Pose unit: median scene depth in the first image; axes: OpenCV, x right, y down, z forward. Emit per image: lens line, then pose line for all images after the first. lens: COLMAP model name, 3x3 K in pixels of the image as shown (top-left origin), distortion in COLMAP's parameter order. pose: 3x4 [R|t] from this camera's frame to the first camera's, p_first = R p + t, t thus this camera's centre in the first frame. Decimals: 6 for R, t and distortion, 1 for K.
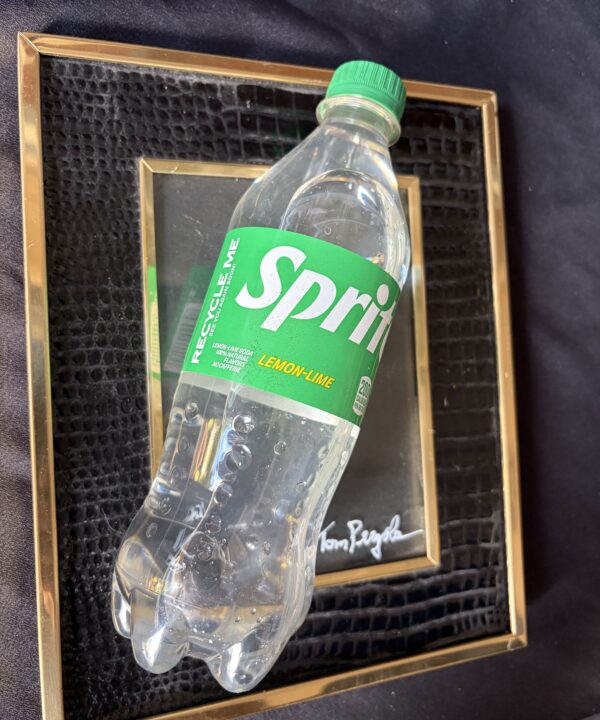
lens RADIAL K [[630.7, 0, 320.7], [0, 630.7, 327.7], [0, 0, 1]] dist [0.071597, -0.102583]
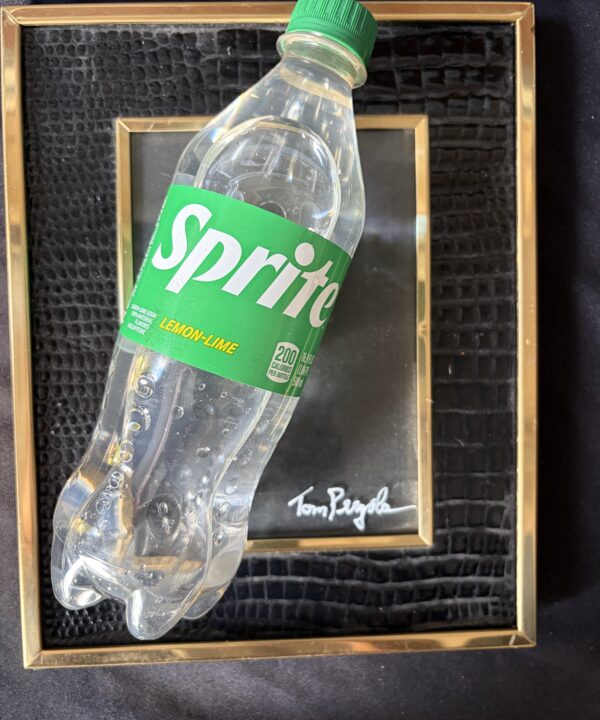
lens RADIAL K [[630.7, 0, 320.7], [0, 630.7, 327.7], [0, 0, 1]] dist [0.071597, -0.102583]
pose [[0.947677, 0.030930, -0.317728, 0.335126], [-0.004352, 0.996455, 0.084020, -0.018597], [0.319200, -0.078241, 0.944452, 0.109004]]
